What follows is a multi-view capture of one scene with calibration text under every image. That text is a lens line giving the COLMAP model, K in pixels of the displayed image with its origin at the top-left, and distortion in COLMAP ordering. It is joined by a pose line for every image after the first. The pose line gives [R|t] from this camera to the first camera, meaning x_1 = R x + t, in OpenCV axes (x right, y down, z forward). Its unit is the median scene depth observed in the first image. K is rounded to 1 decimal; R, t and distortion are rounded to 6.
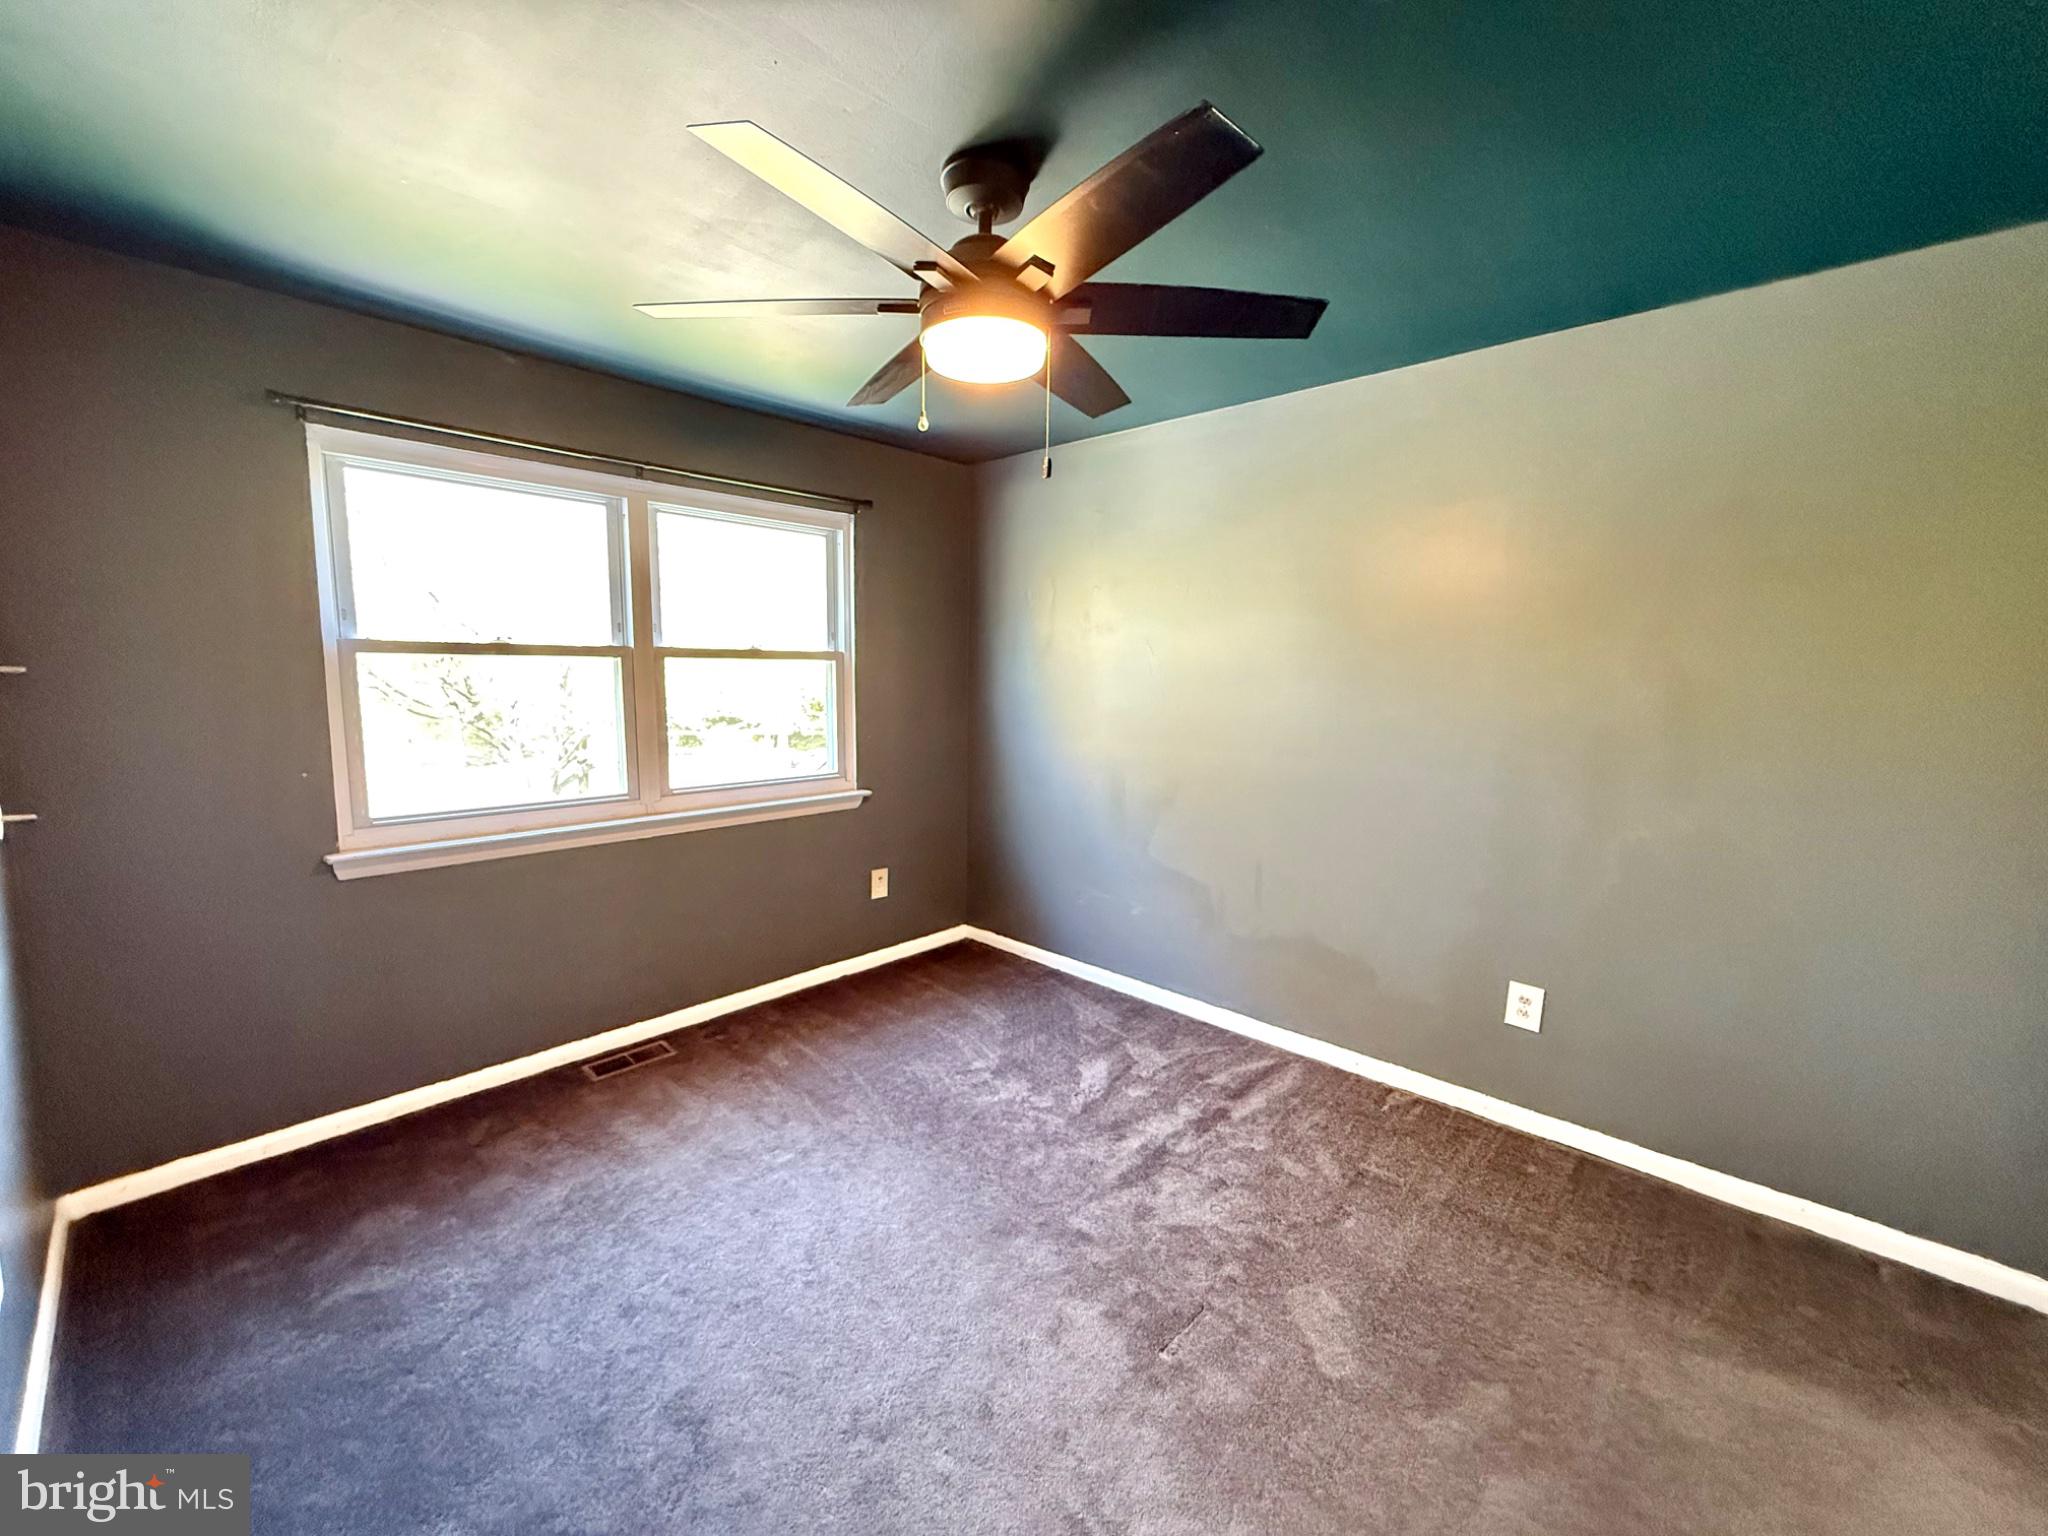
lens RADIAL K [[817.7, 0, 1020.7], [0, 817.7, 768.5], [0, 0, 1]] dist [0.000635, -0.000858]
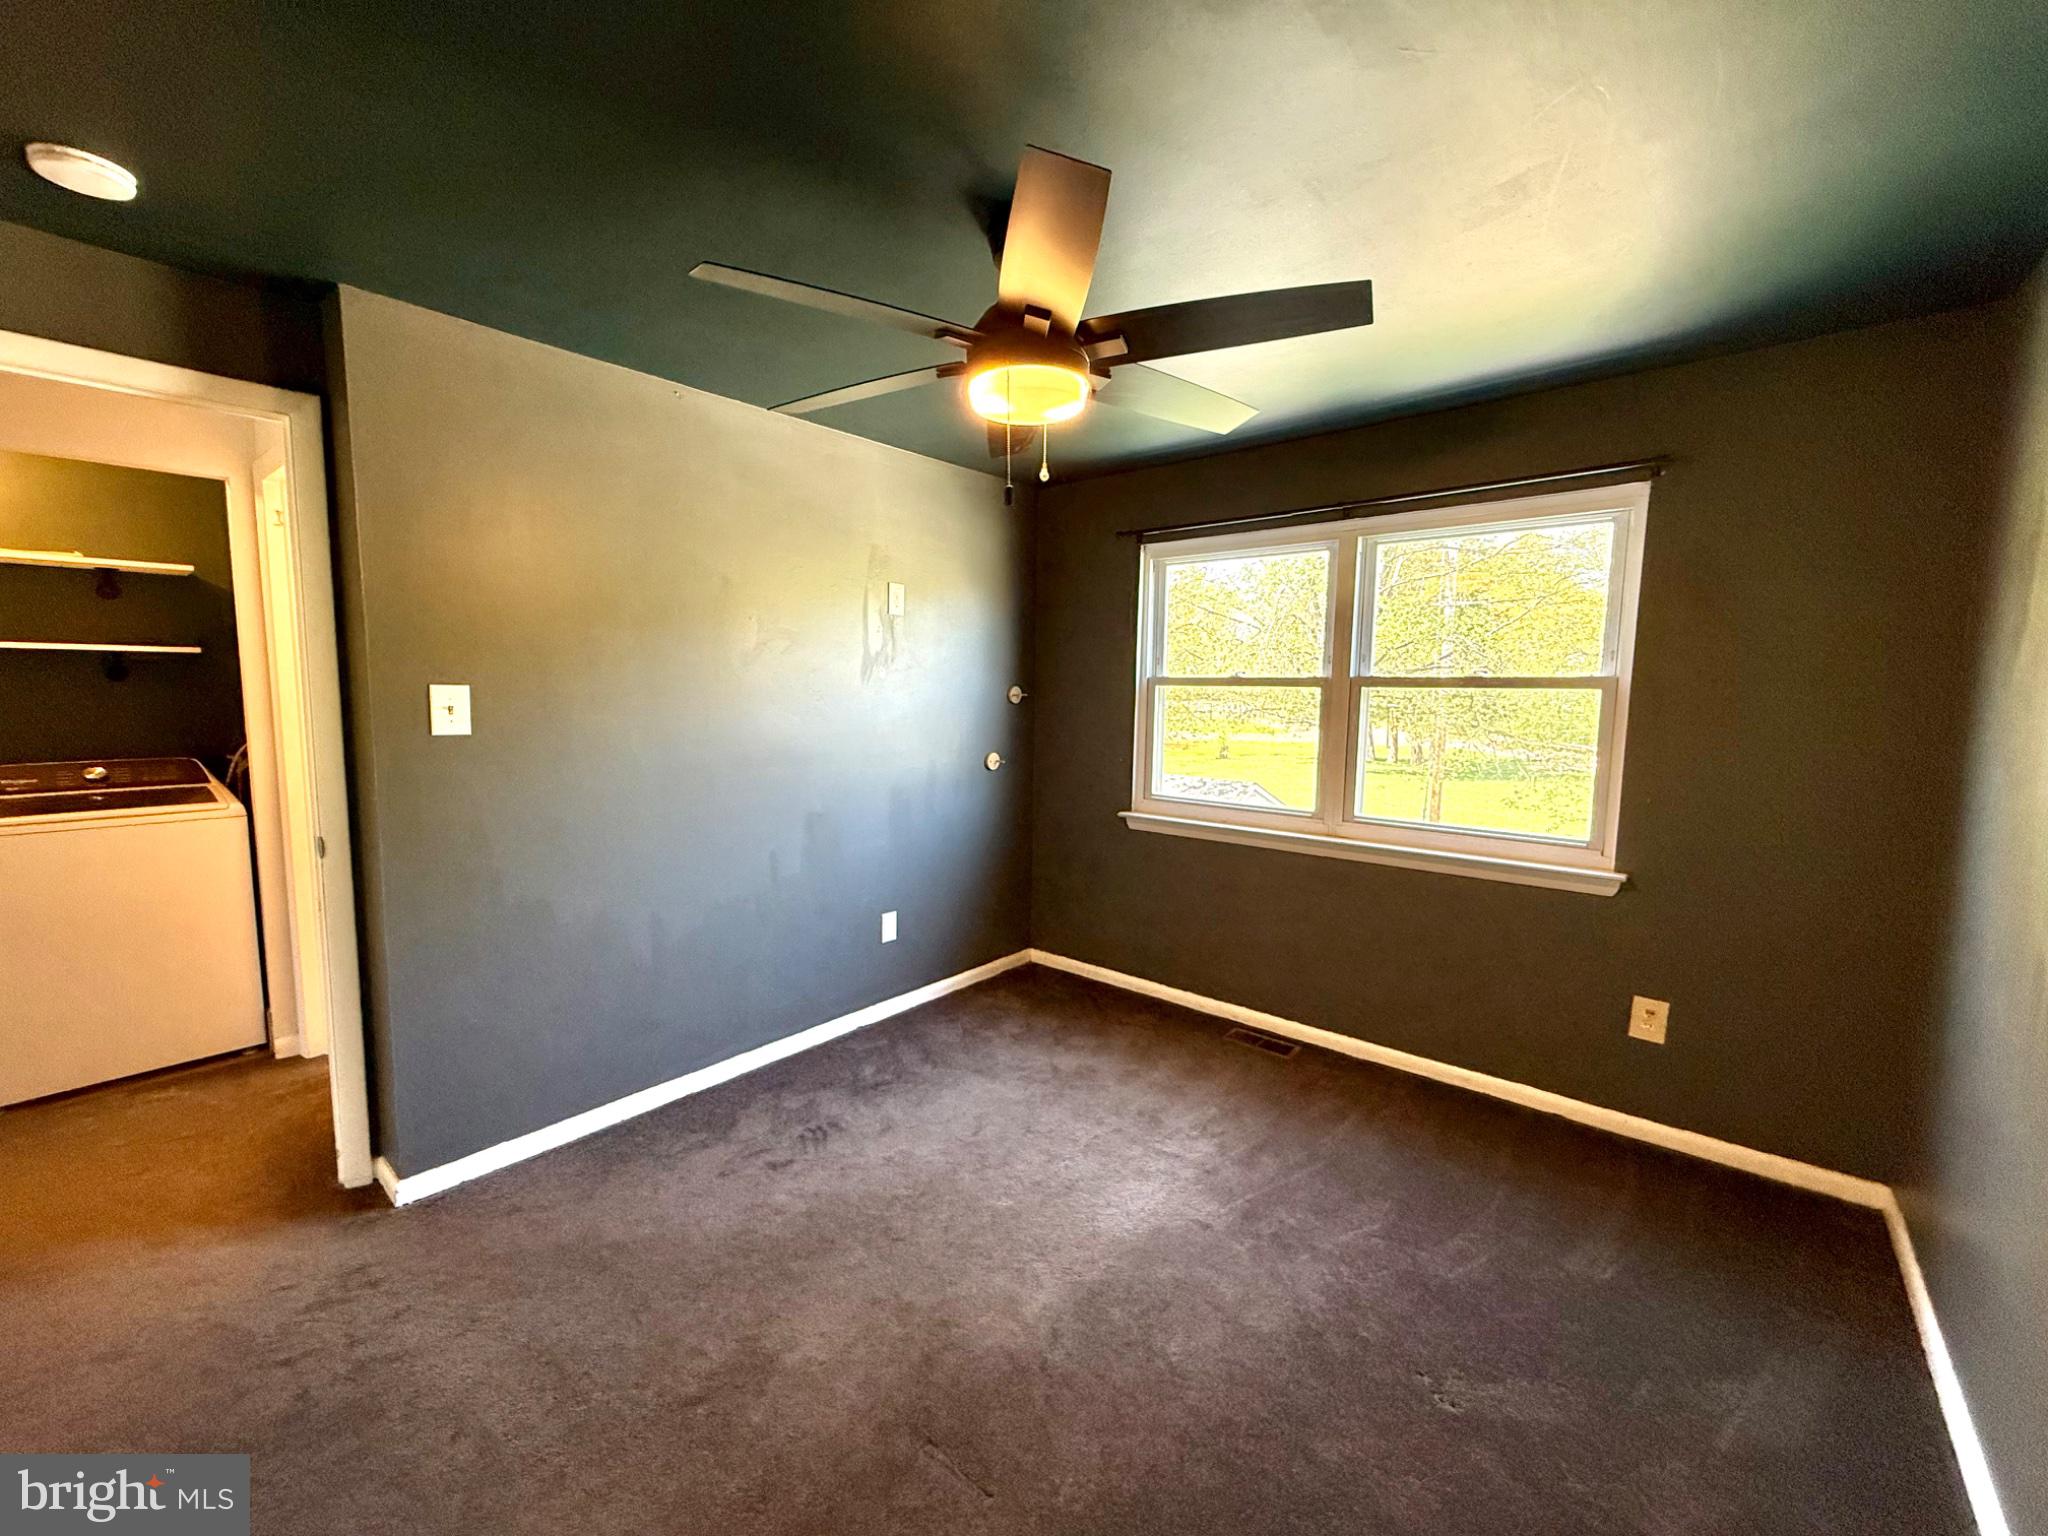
lens RADIAL K [[817.7, 0, 1025.8], [0, 817.7, 774.1], [0, 0, 1]] dist [0.000635, -0.000858]
pose [[0.047970, 0.093409, -0.994472, 0.588978], [-0.132675, 0.987392, 0.086344, -0.063101], [0.989998, 0.127799, 0.059758, 0.556587]]
